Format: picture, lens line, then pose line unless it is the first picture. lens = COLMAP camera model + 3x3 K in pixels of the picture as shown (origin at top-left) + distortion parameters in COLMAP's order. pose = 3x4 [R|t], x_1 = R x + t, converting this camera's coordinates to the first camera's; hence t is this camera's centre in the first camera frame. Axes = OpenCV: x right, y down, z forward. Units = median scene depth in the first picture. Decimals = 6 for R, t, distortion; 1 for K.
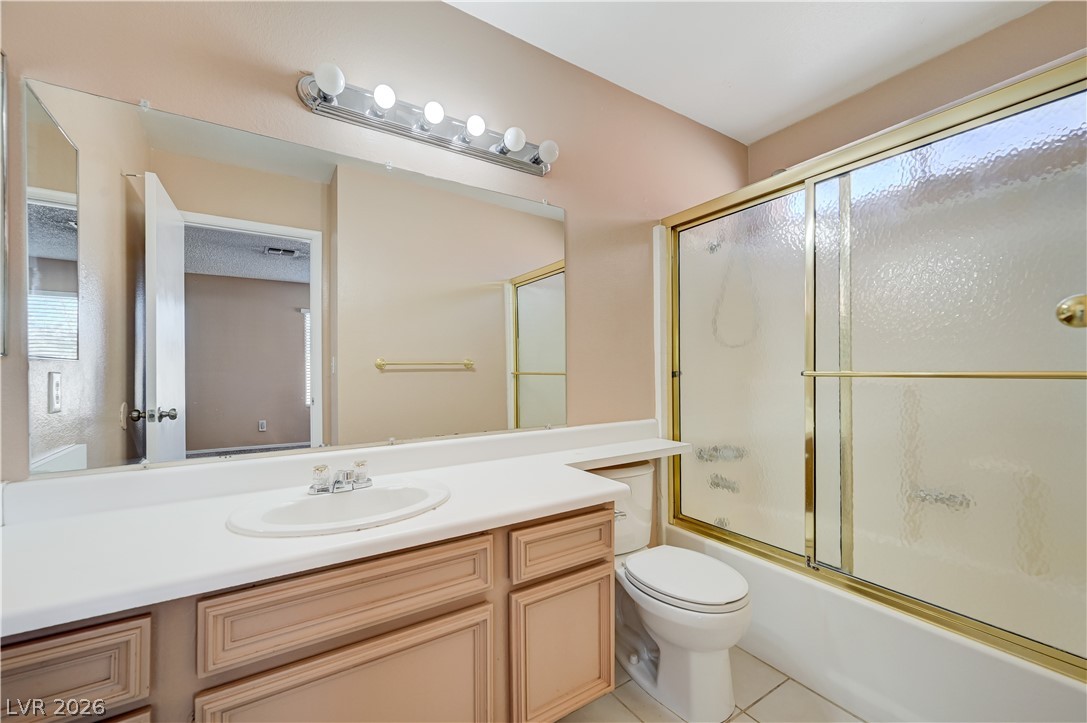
lens RADIAL K [[432.9, 0, 550.6], [0, 432.9, 377.3], [0, 0, 1]] dist [-0.004965, 0.000727]
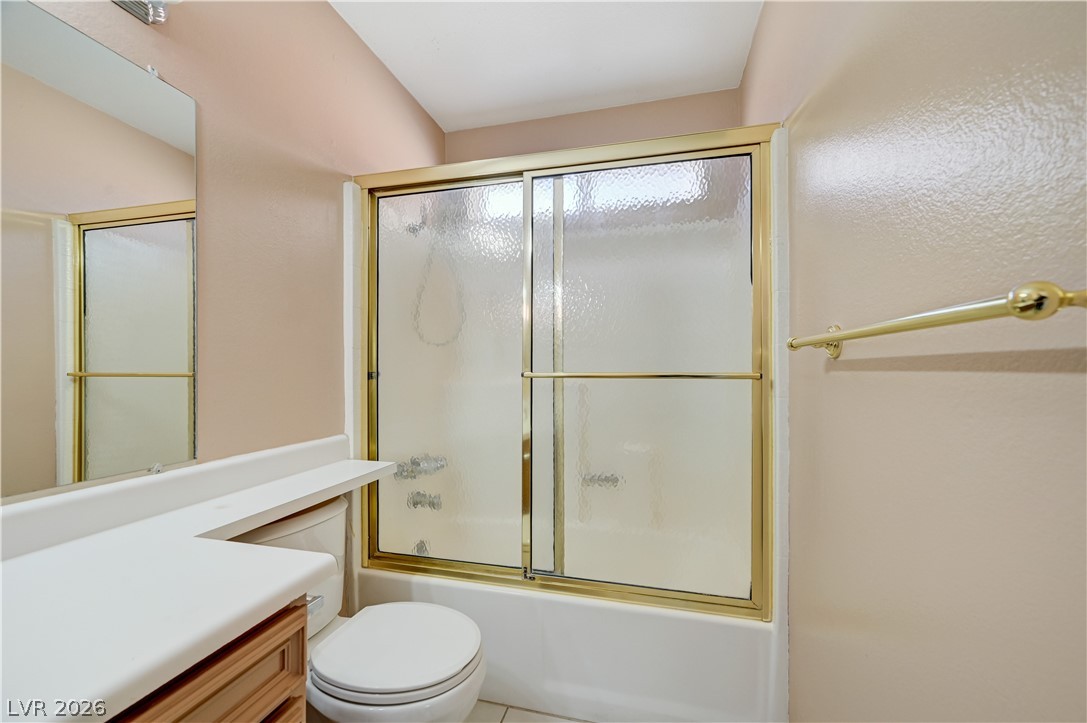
lens RADIAL K [[432.9, 0, 550.7], [0, 432.9, 368.2], [0, 0, 1]] dist [-0.004965, 0.000727]
pose [[0.735481, 0.009596, 0.677478, -0.008637], [0.006375, 0.999757, -0.021082, -0.002242], [-0.677516, 0.019825, 0.735241, 0.233775]]
